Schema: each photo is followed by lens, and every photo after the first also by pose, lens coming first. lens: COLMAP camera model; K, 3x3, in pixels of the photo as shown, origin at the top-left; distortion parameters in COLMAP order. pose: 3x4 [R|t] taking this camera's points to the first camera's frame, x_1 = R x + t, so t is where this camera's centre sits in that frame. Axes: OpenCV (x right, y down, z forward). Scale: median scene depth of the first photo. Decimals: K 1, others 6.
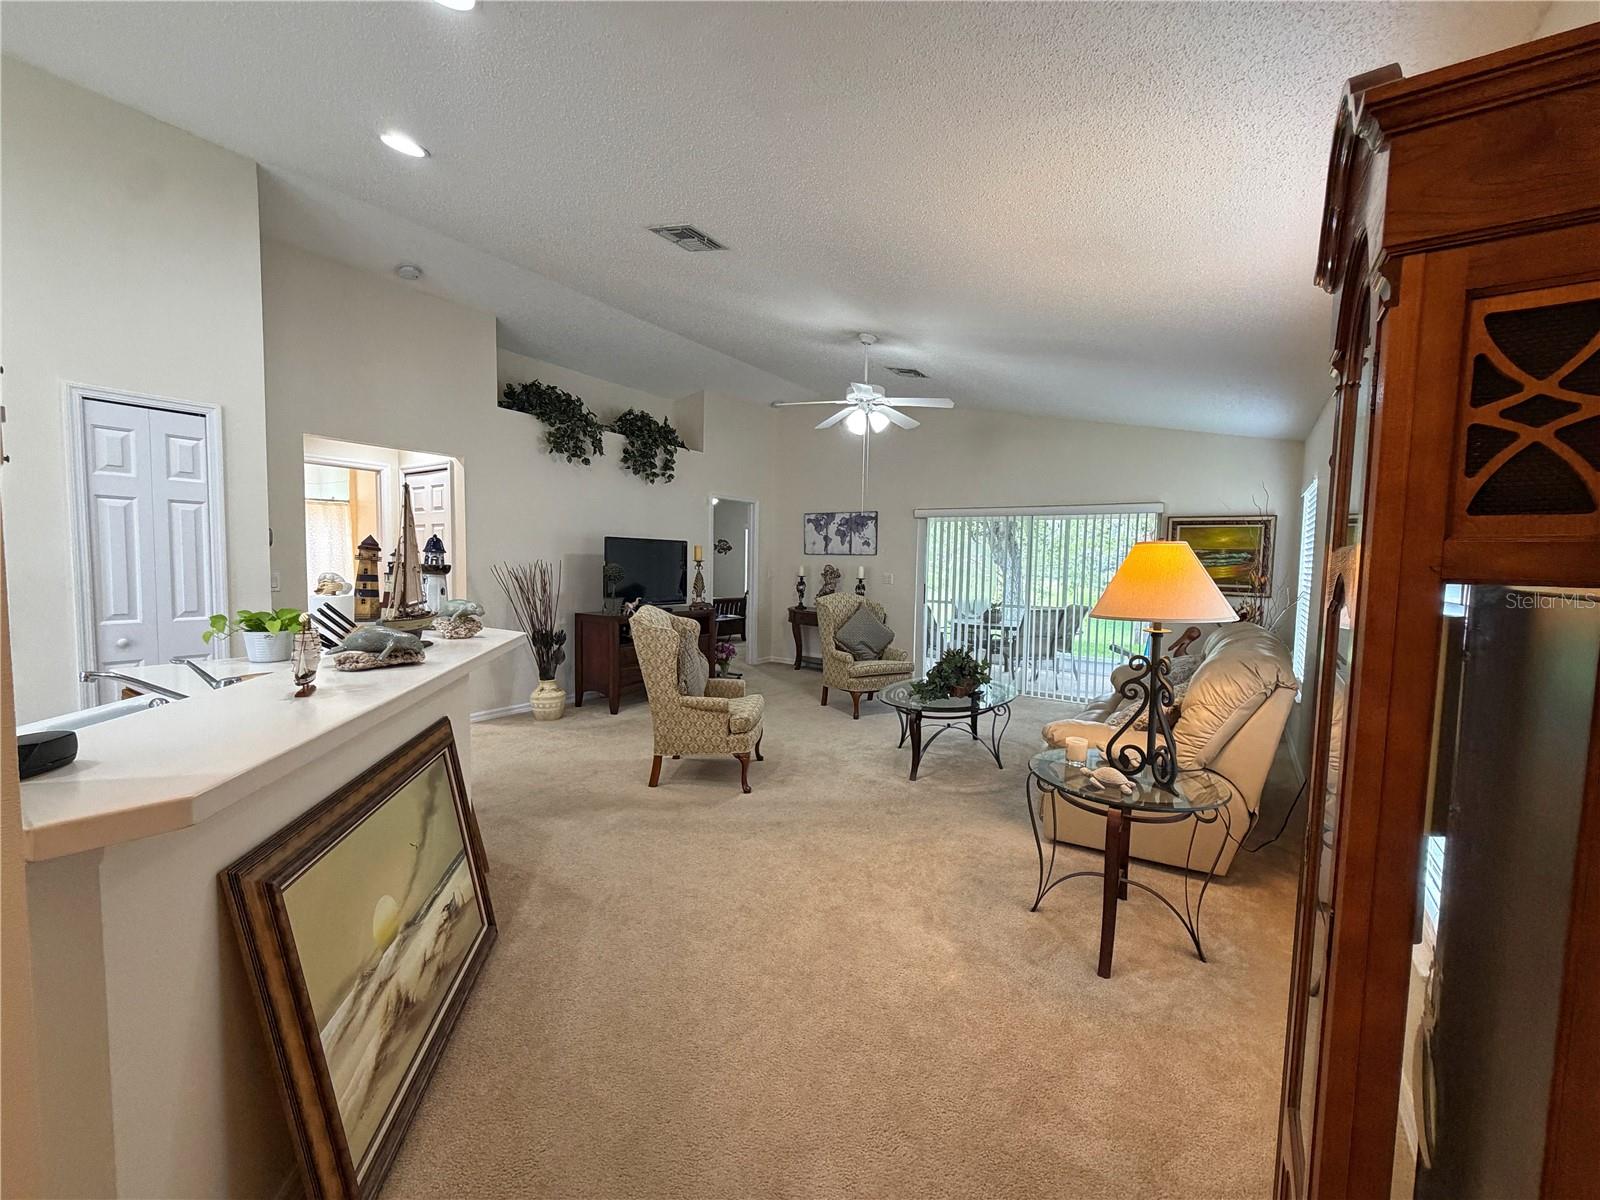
lens RADIAL K [[643.4, 0, 809.0], [0, 643.4, 614.9], [0, 0, 1]] dist [0.003544, 0.000393]
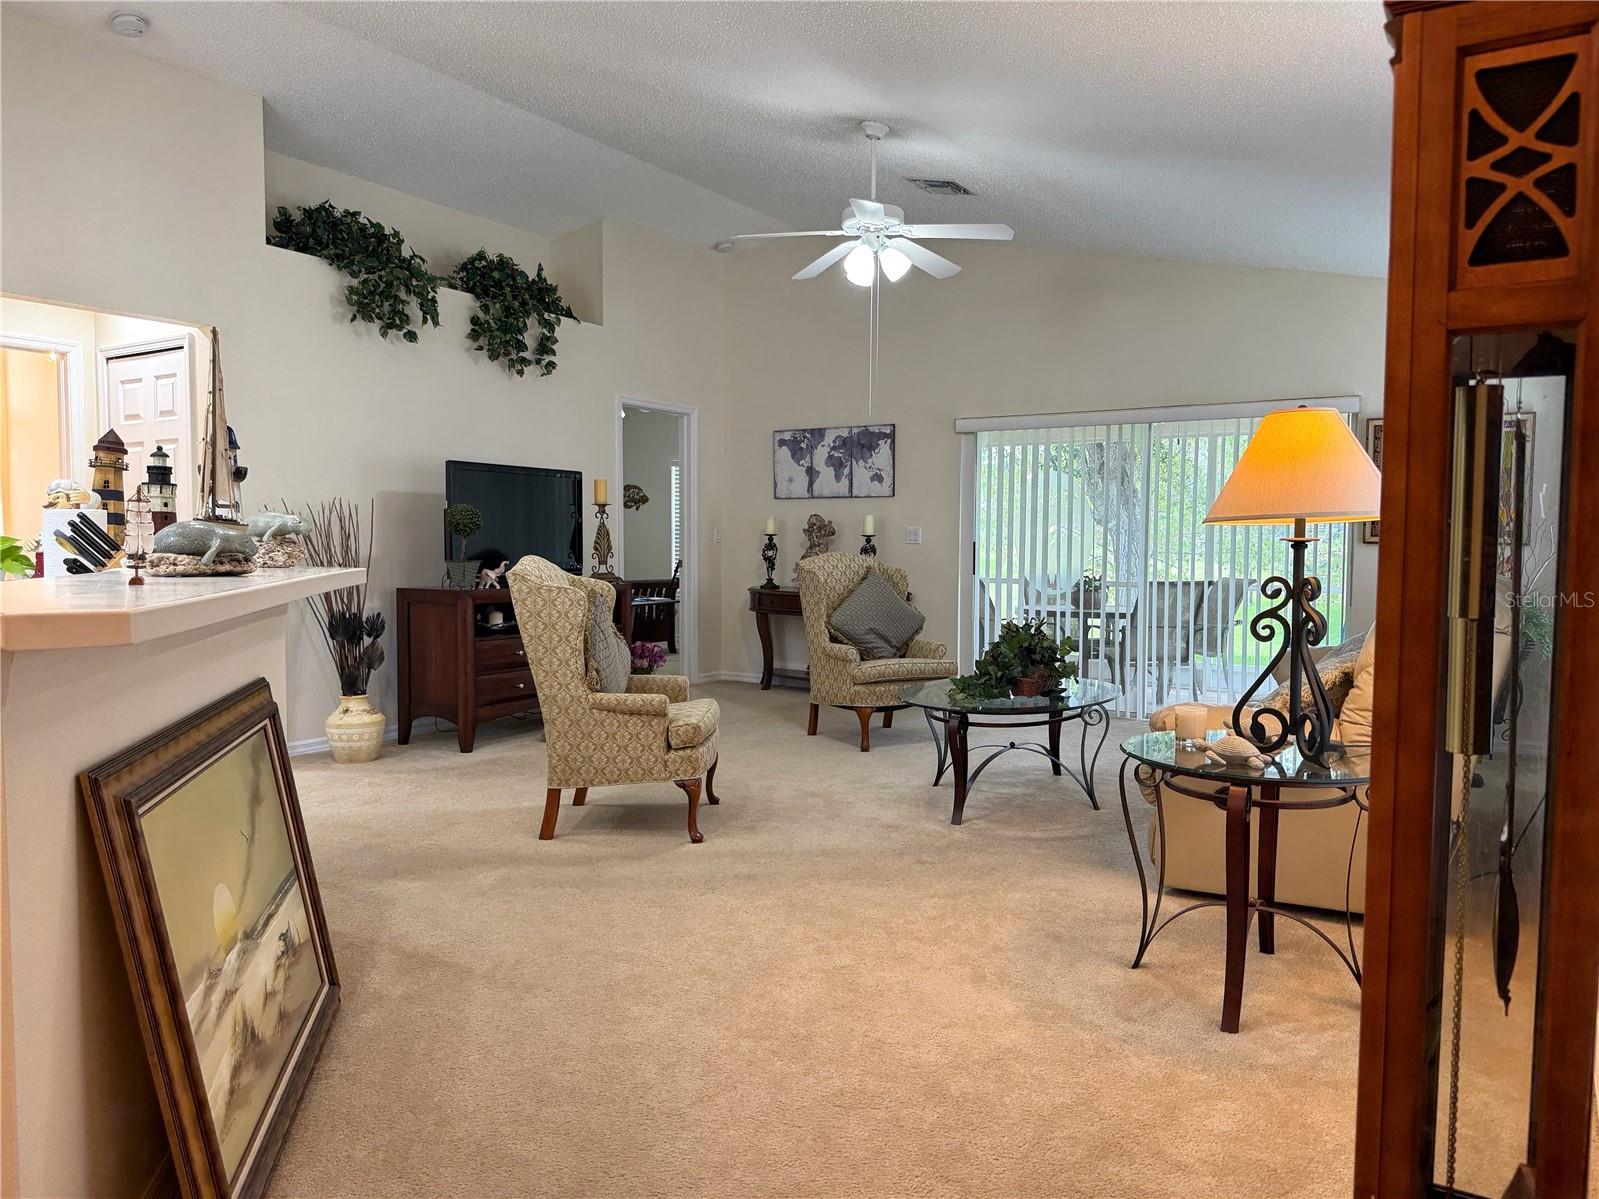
lens RADIAL K [[1098.0, 0, 814.3], [0, 1098.0, 597.2], [0, 0, 1]] dist [0.052875, -0.054973]
pose [[0.999448, -0.014612, 0.029837, -0.010826], [0.014950, 0.999826, -0.011163, 0.055581], [-0.029669, 0.011603, 0.999492, -0.107269]]
